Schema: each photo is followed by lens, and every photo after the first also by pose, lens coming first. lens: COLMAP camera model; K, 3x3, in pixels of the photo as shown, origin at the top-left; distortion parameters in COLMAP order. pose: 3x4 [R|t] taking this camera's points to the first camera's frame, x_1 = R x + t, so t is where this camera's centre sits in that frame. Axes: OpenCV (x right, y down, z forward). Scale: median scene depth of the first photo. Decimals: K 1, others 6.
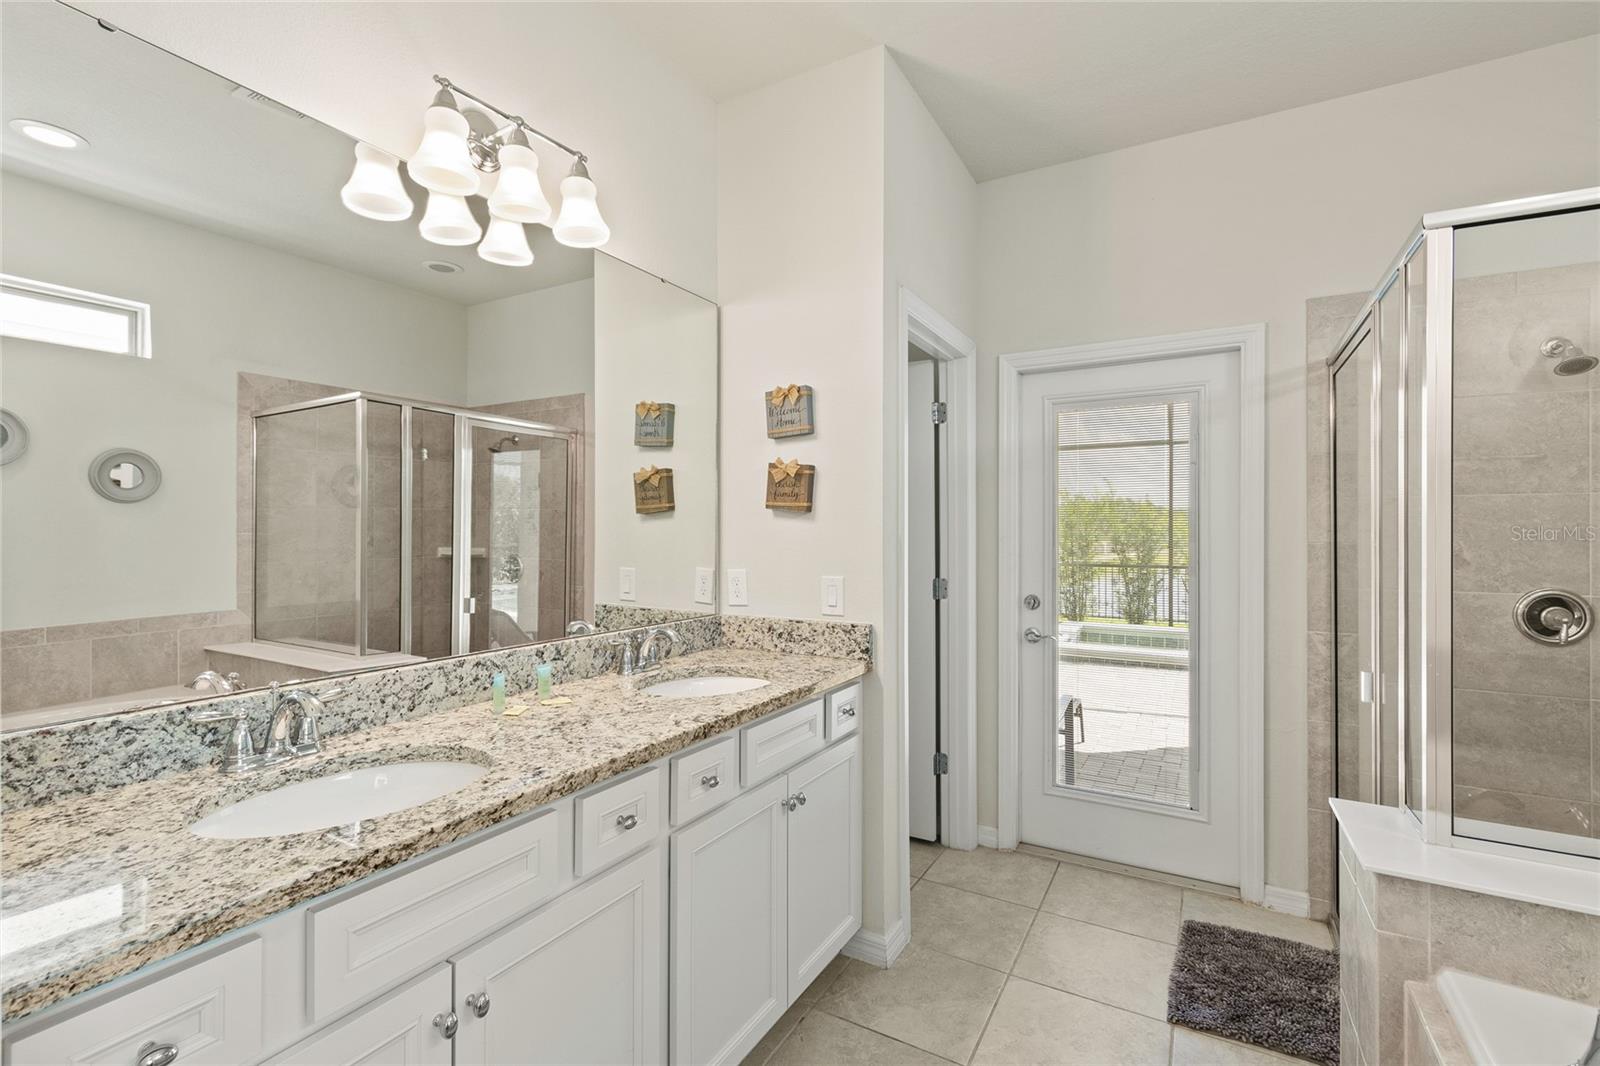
lens RADIAL K [[755.5, 0, 800.0], [0, 755.5, 533.0], [0, 0, 1]] dist [0.021099, -0.001242]
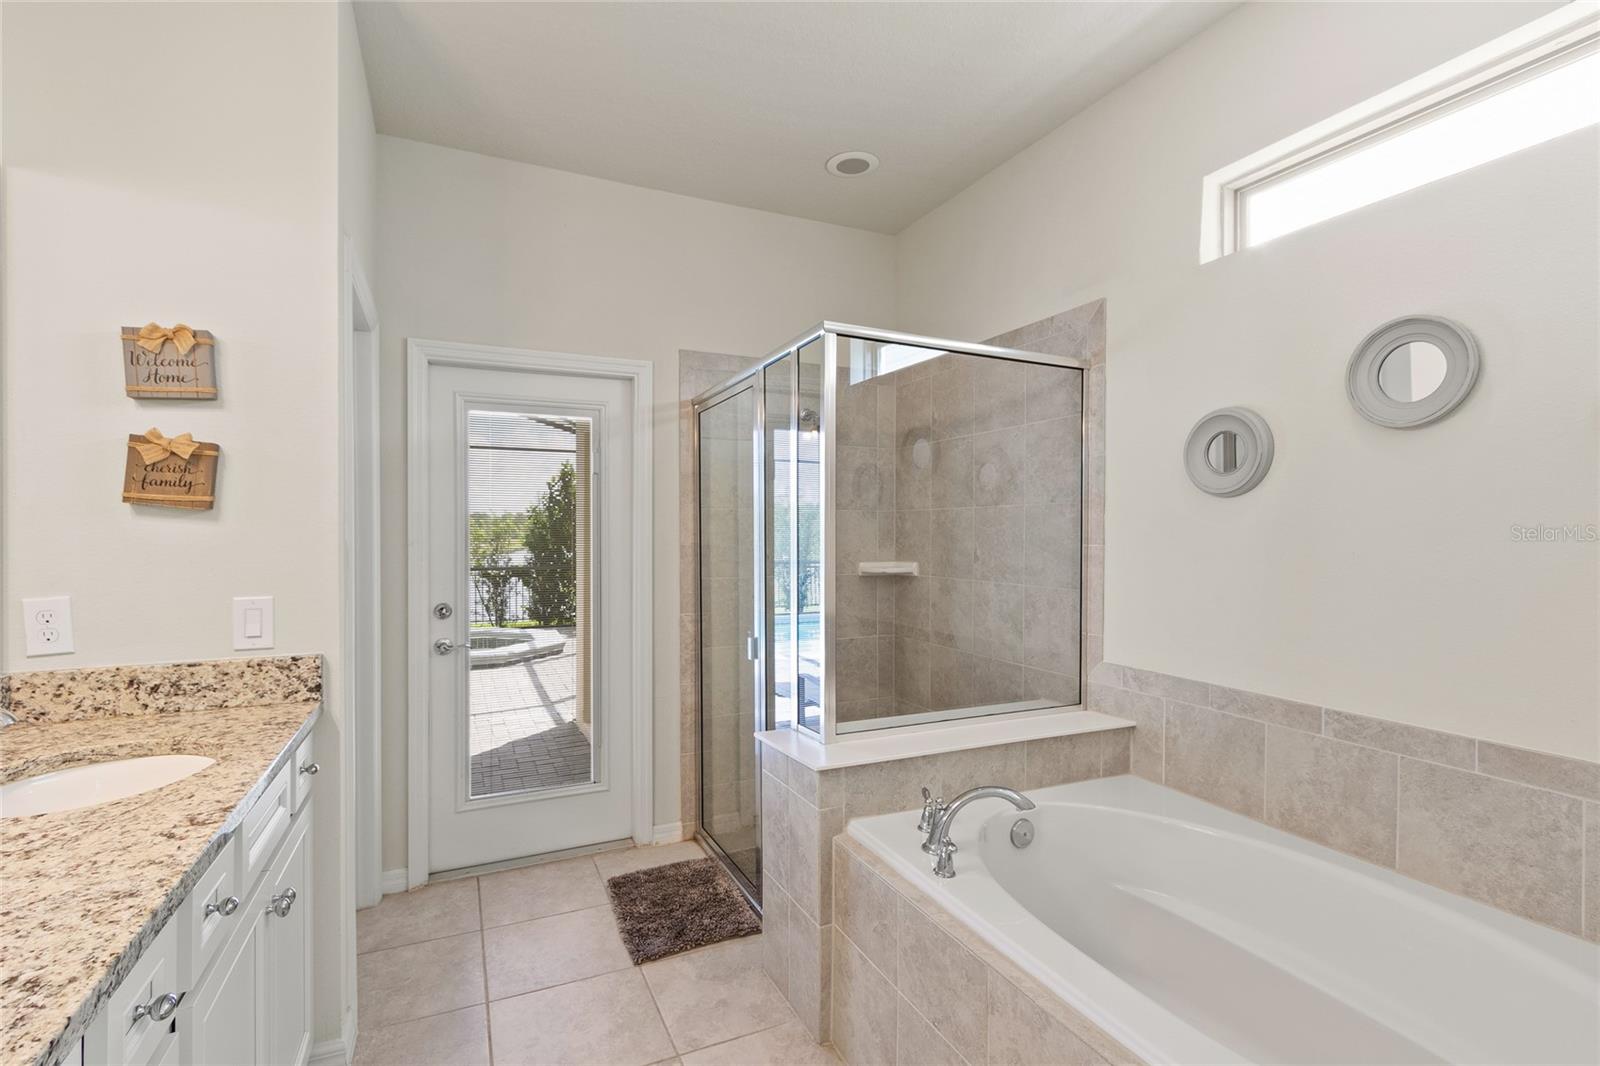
lens RADIAL K [[768.6, 0, 800.0], [0, 768.6, 533.0], [0, 0, 1]] dist [0.006545, -0.000108]
pose [[0.558497, -0.001744, 0.829505, -0.280314], [0.003749, 0.999993, -0.000422, -0.002761], [-0.829498, 0.003346, 0.558499, 0.130369]]
